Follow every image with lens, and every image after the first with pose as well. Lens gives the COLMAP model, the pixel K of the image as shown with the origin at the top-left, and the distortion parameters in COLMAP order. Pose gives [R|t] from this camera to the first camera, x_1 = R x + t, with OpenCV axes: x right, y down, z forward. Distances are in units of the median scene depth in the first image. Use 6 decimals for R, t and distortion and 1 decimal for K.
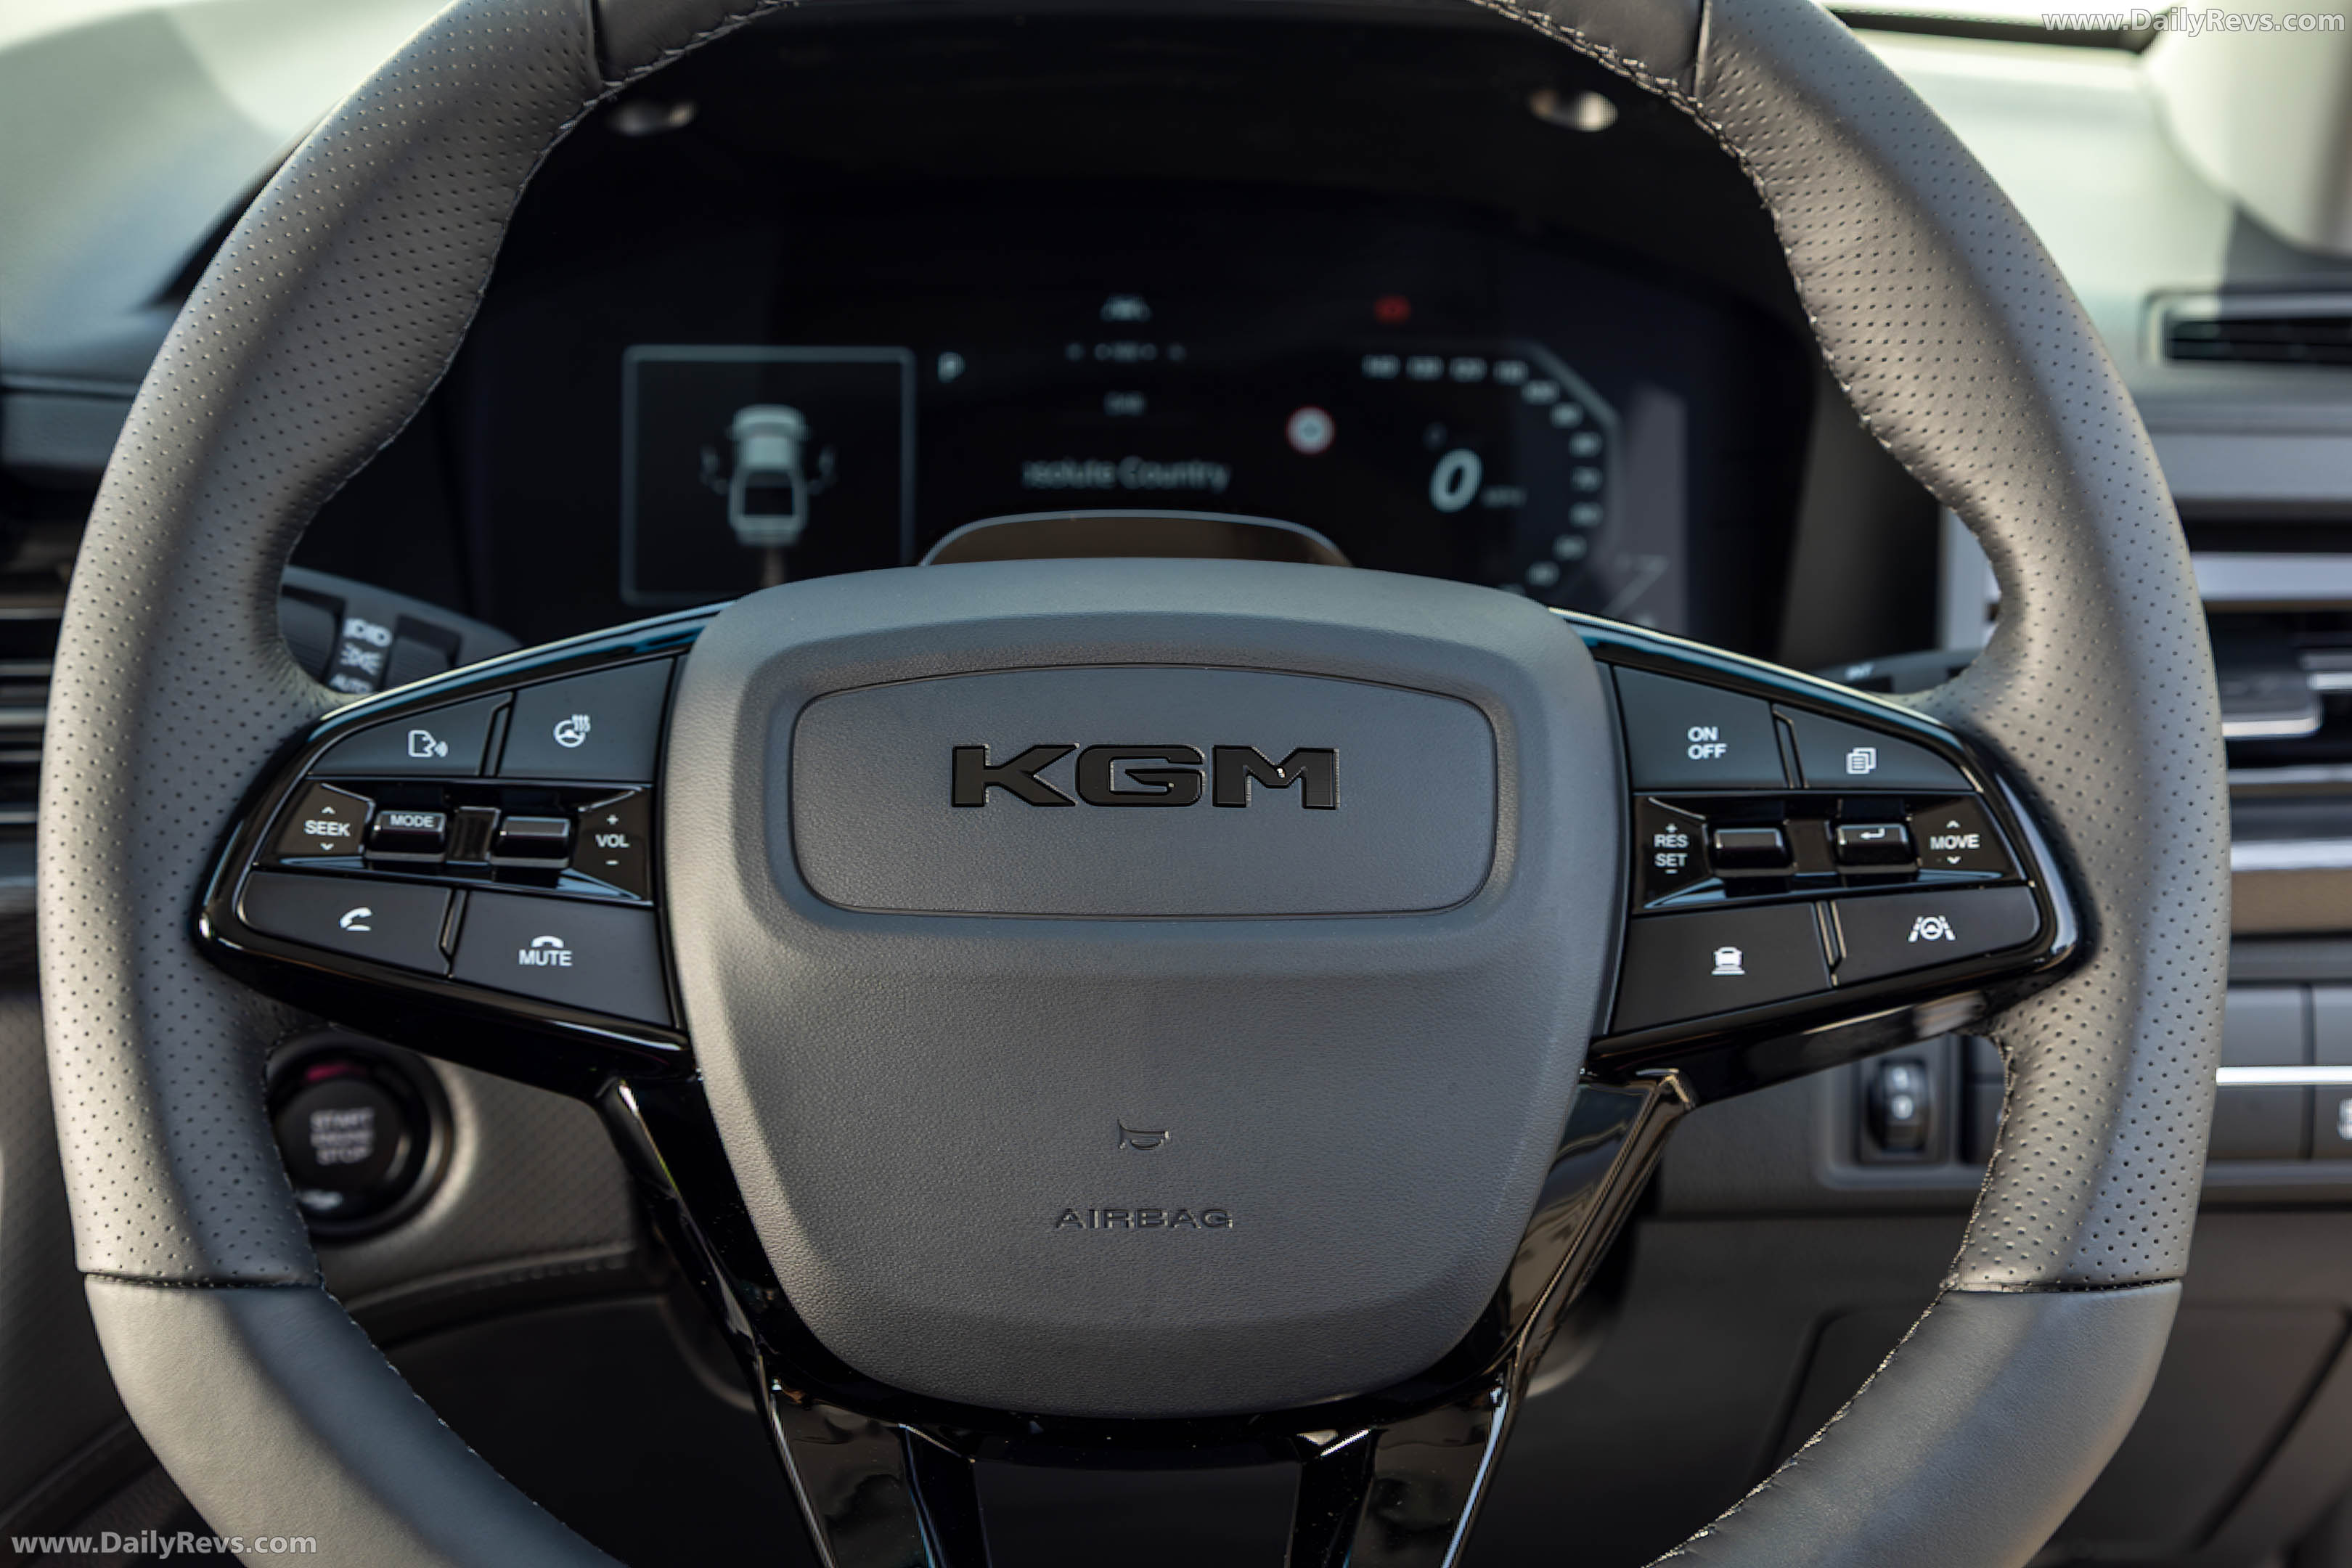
lens RADIAL K [[3674.7, 0, 1176.0], [0, 3674.7, 784.0], [0, 0, 1]] dist [-0.043544, -0.091035]
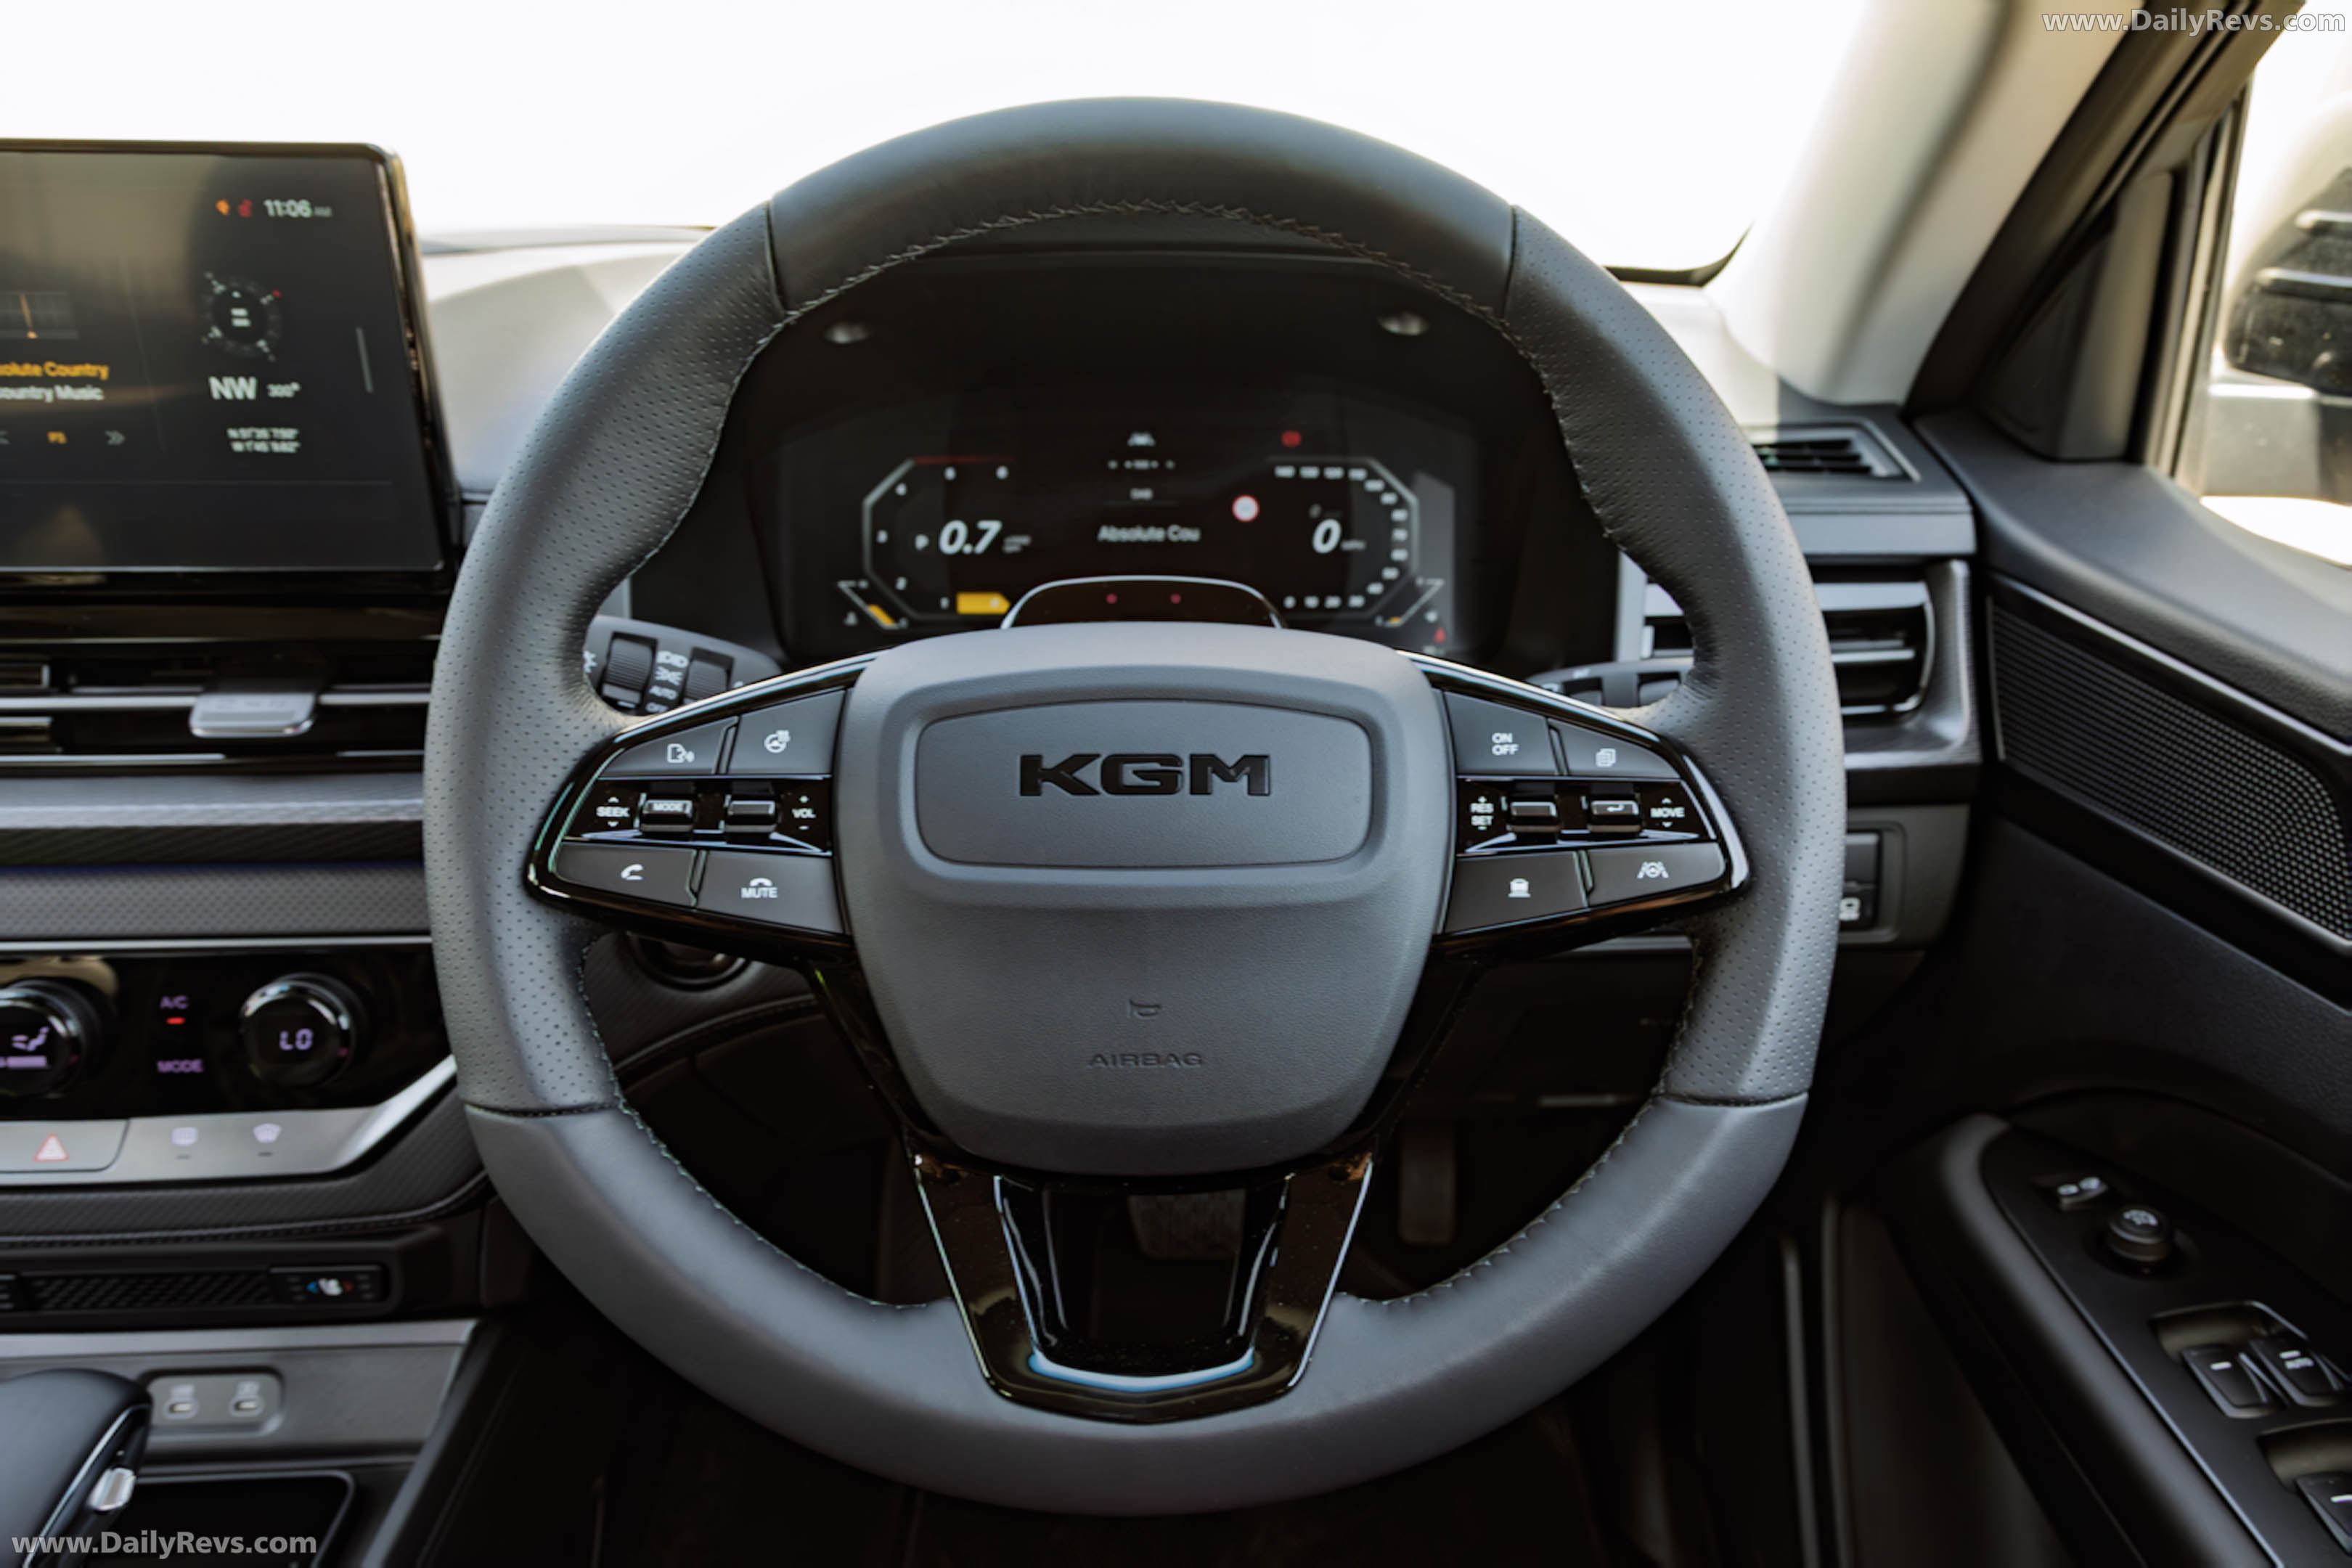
lens RADIAL K [[1562.4, 0, 1176.0], [0, 1562.4, 784.0], [0, 0, 1]] dist [0.006820, 0.001101]
pose [[0.999992, -0.003382, -0.001963, 0.005690], [0.003576, 0.994006, 0.109267, -0.068481], [0.001581, -0.109273, 0.994011, 0.340730]]
